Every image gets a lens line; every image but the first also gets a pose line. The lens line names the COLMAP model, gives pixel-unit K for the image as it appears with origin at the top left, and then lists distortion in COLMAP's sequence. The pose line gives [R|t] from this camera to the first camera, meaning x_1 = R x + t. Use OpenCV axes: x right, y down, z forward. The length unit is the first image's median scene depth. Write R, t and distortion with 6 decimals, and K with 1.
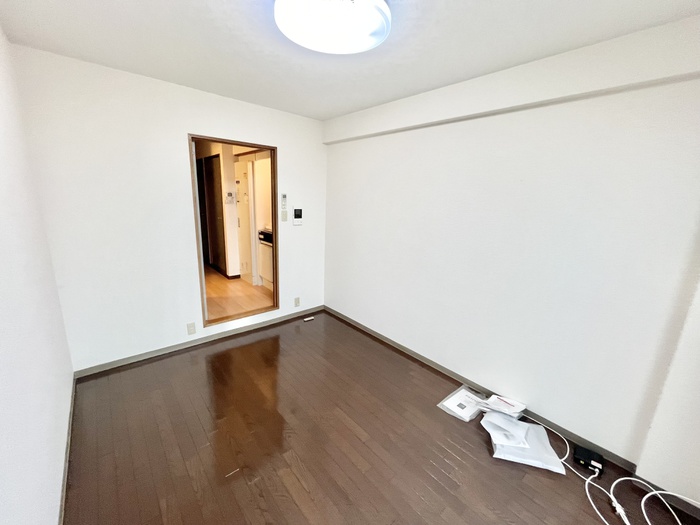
lens RADIAL K [[283.2, 0, 348.4], [0, 283.2, 261.2], [0, 0, 1]] dist [-0.002446, -0.000169]
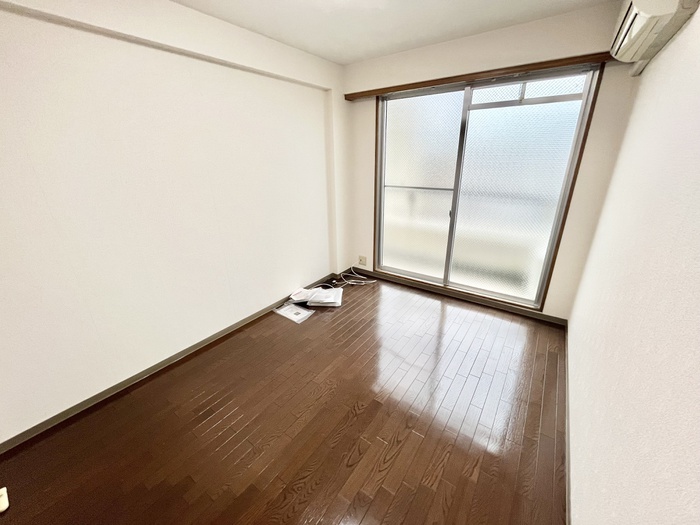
lens RADIAL K [[283.2, 0, 348.4], [0, 283.2, 261.2], [0, 0, 1]] dist [-0.002446, -0.000169]
pose [[-0.227374, -0.378569, 0.897210, -0.755856], [0.217881, 0.878208, 0.425768, -0.219859], [-0.949120, 0.292294, -0.117199, 0.855053]]
